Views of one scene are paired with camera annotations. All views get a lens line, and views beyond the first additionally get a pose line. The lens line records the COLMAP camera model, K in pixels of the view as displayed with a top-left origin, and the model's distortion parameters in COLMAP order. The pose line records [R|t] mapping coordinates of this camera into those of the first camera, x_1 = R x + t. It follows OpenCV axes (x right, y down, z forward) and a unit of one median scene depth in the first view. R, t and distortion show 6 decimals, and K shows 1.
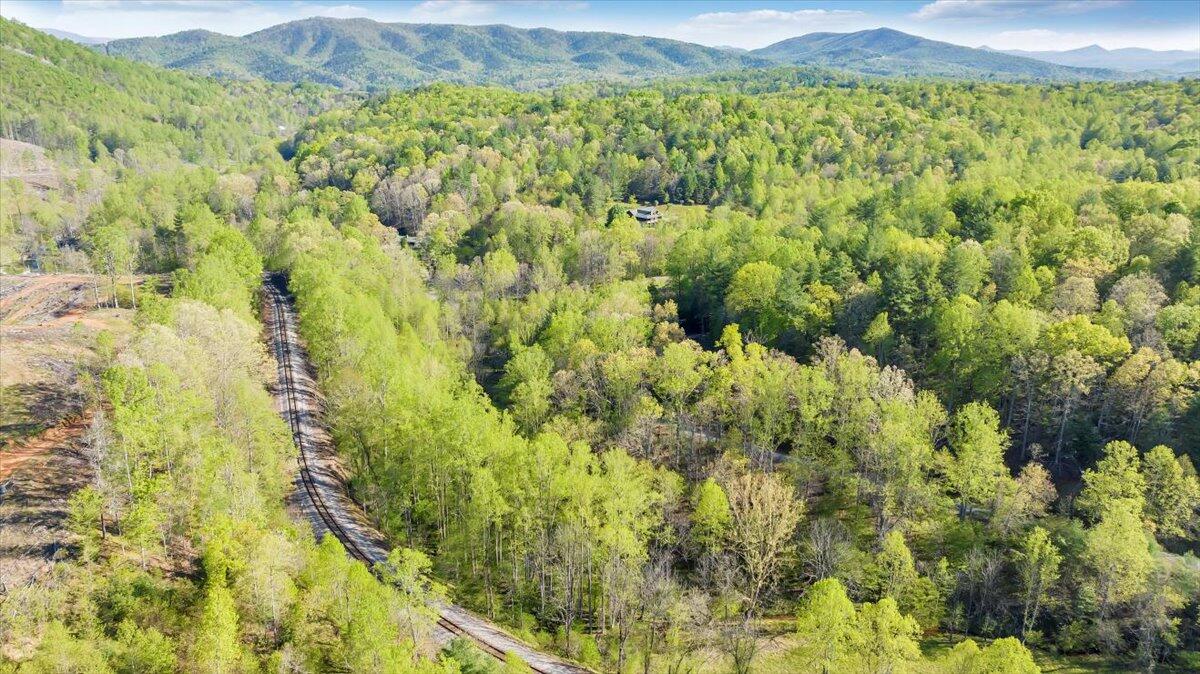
lens RADIAL K [[854.4, 0, 599.9], [0, 854.4, 332.0], [0, 0, 1]] dist [-0.042969, 0.045184]
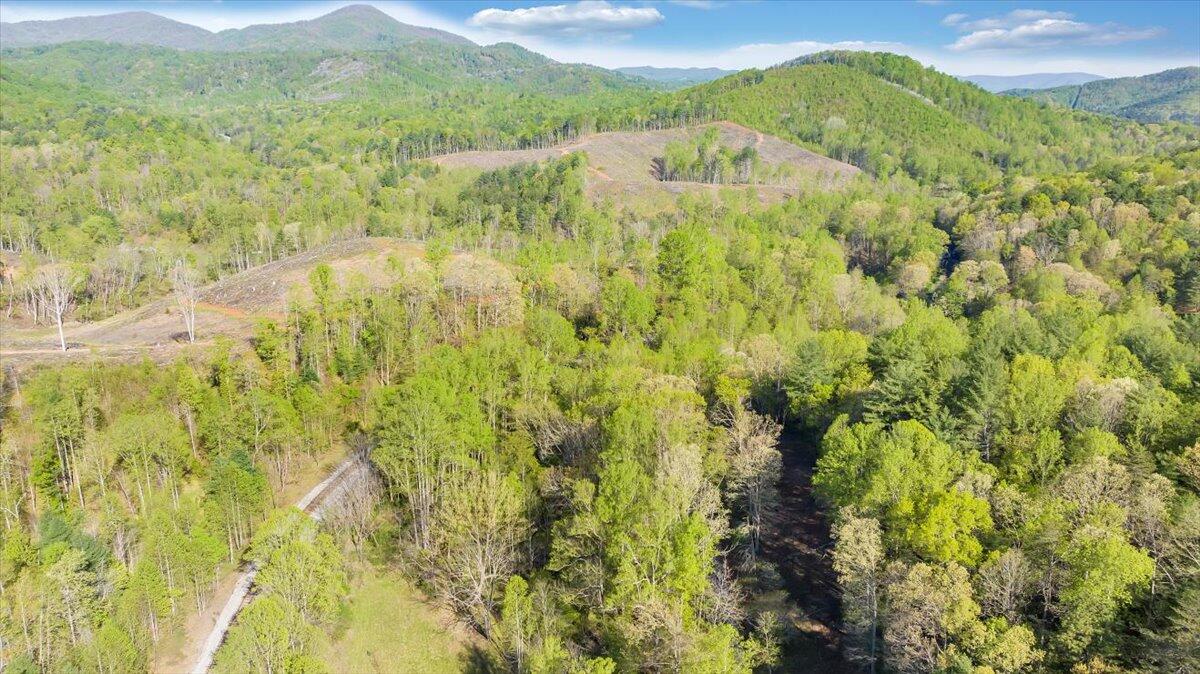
lens RADIAL K [[854.4, 0, 598.1], [0, 854.4, 336.7], [0, 0, 1]] dist [-0.042969, 0.045184]
pose [[0.492196, 0.235290, -0.838082, 0.290826], [-0.267840, 0.957004, 0.111378, -0.039776], [0.828254, 0.169652, 0.534053, 0.130507]]
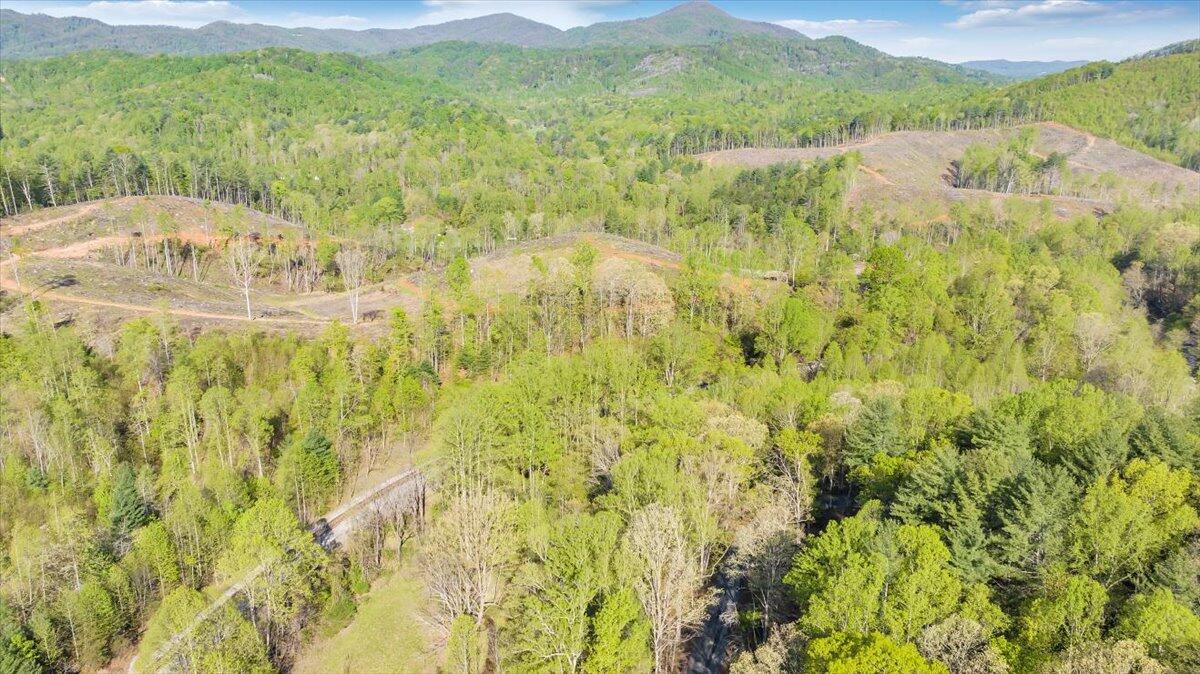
lens RADIAL K [[854.4, 0, 601.2], [0, 854.4, 339.6], [0, 0, 1]] dist [-0.042969, 0.045184]
pose [[0.143179, 0.276370, -0.950326, 0.289441], [-0.305624, 0.925636, 0.223143, -0.069619], [0.941326, 0.258493, 0.216996, 0.220162]]
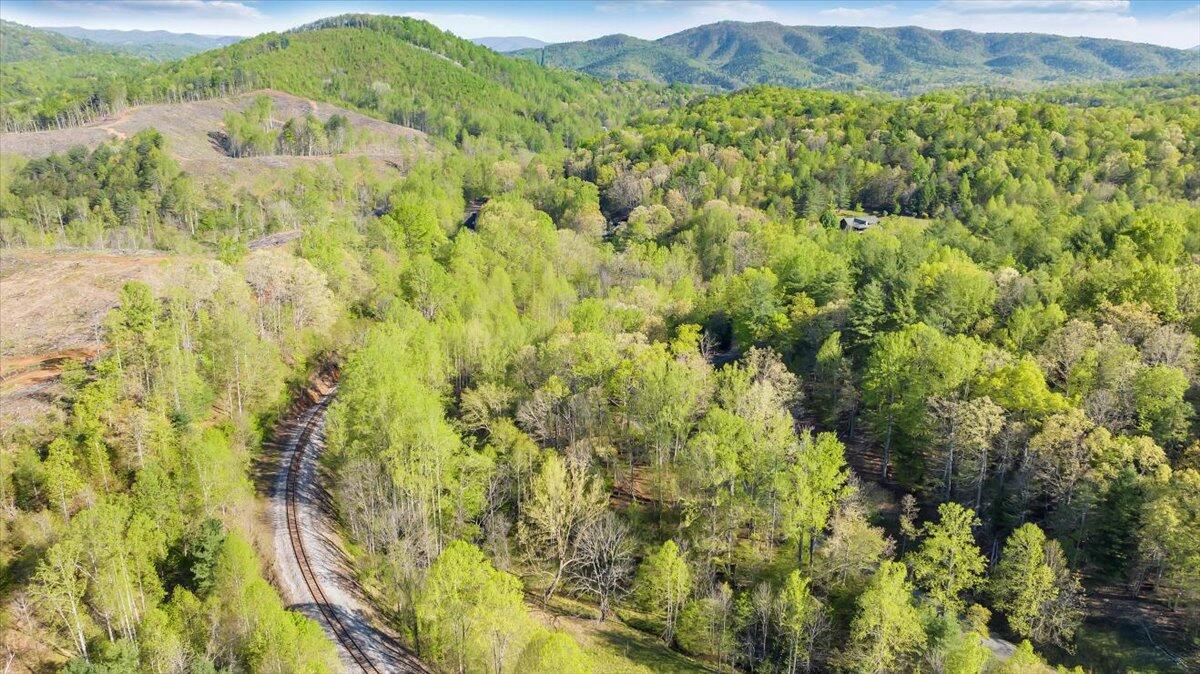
lens RADIAL K [[854.4, 0, 600.8], [0, 854.4, 332.1], [0, 0, 1]] dist [-0.042969, 0.045184]
pose [[0.893987, 0.132653, -0.428008, 0.169064], [-0.133986, 0.990611, 0.027163, -0.004601], [0.427593, 0.033063, 0.903367, 0.019198]]
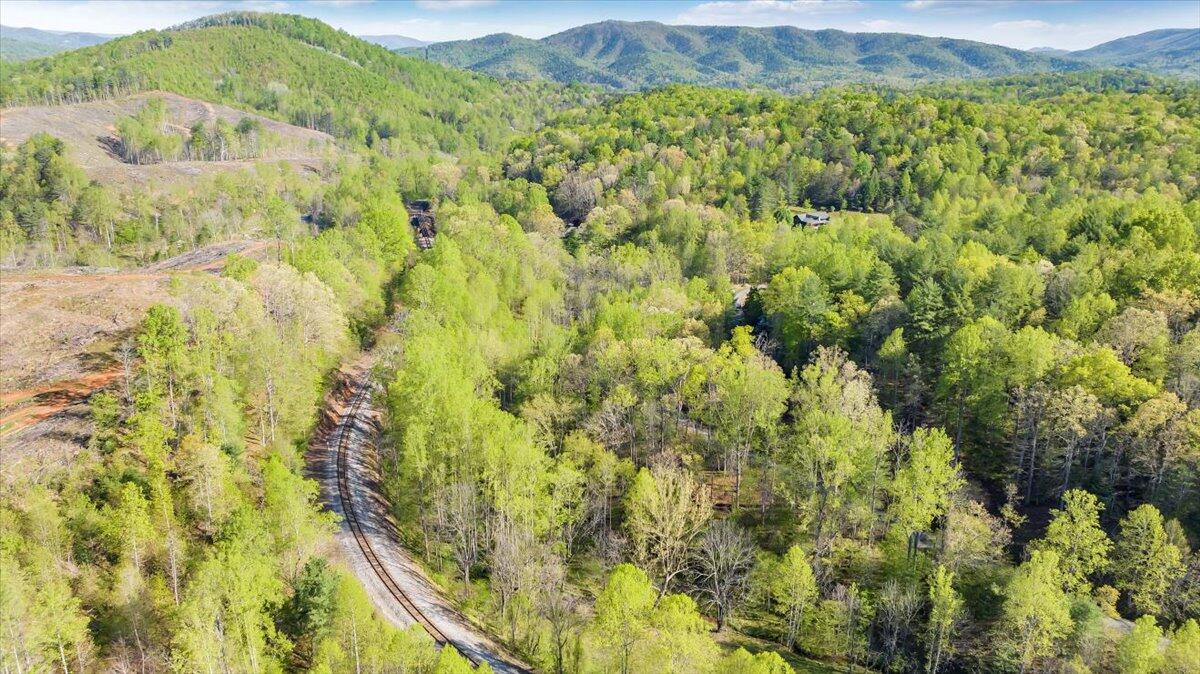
lens RADIAL K [[854.4, 0, 600.2], [0, 854.4, 332.4], [0, 0, 1]] dist [-0.042969, 0.045184]
pose [[0.946831, 0.095419, -0.307256, 0.104808], [-0.095925, 0.995297, 0.013494, 0.000282], [0.307099, 0.016696, 0.951531, 0.001046]]
